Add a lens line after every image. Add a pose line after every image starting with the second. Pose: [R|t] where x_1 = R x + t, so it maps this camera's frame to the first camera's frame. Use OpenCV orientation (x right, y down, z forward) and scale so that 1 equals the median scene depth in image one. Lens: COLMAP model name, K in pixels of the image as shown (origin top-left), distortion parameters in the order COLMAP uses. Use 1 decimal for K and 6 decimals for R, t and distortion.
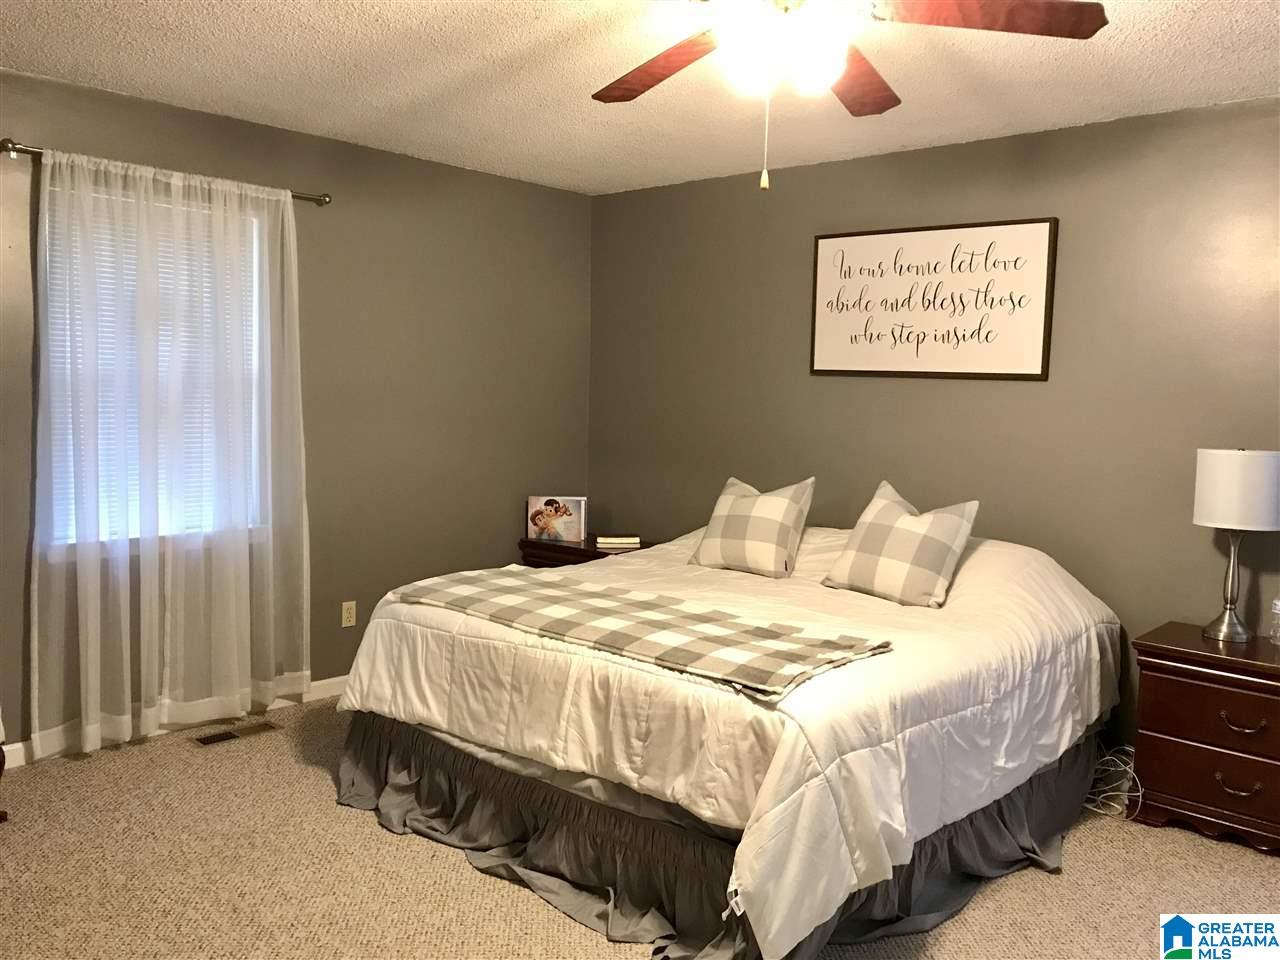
lens RADIAL K [[1049.0, 0, 640.0], [0, 1049.0, 480.0], [0, 0, 1]] dist [0.030633, -0.028517]
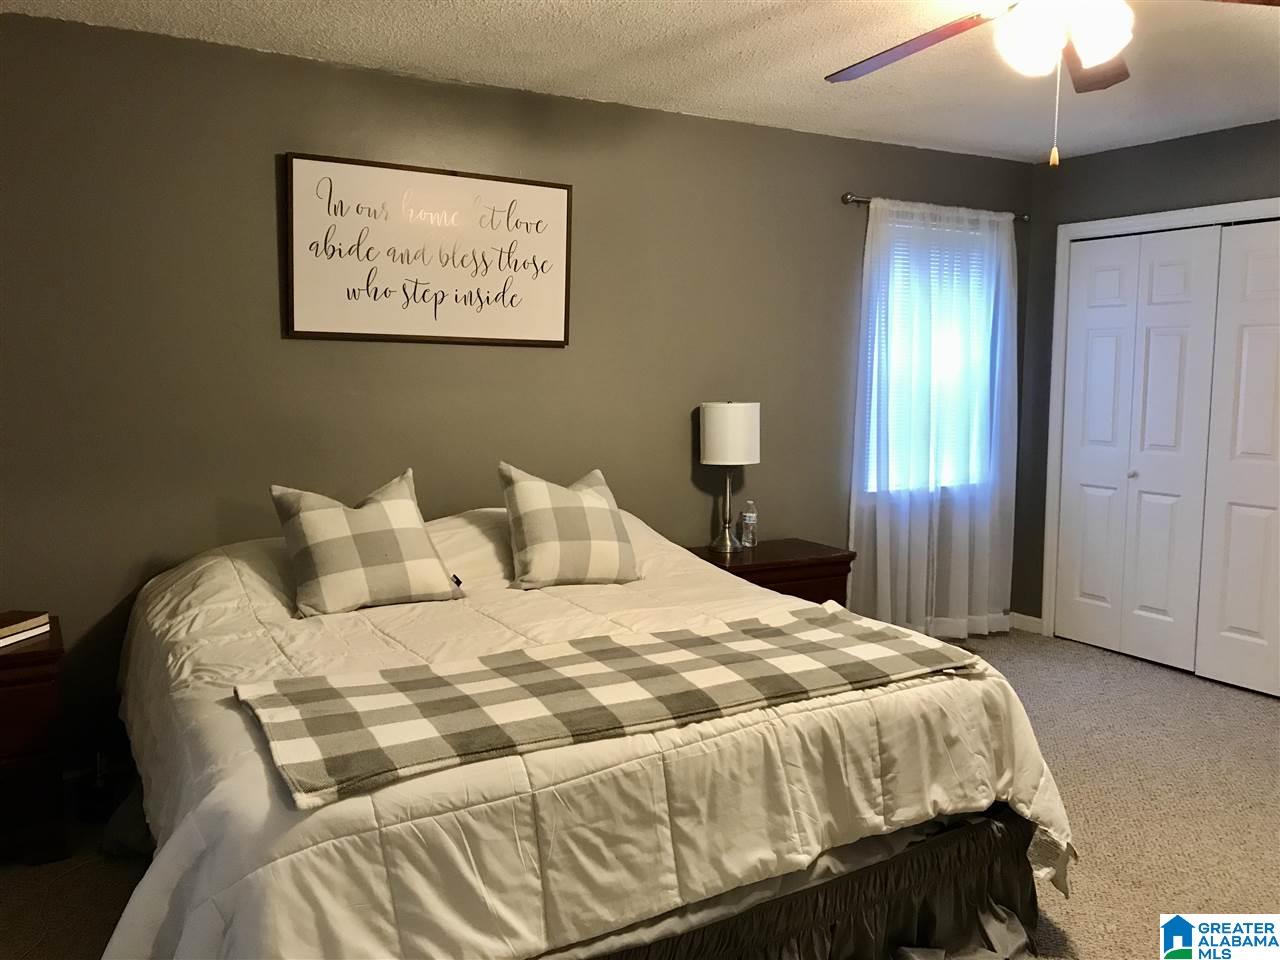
lens RADIAL K [[1049.0, 0, 640.0], [0, 1049.0, 480.0], [0, 0, 1]] dist [0.030633, -0.028517]
pose [[0.285682, -0.129631, 0.949517, -0.701588], [0.079228, 0.990612, 0.111404, -0.088784], [-0.955044, 0.043402, 0.293270, 0.762017]]
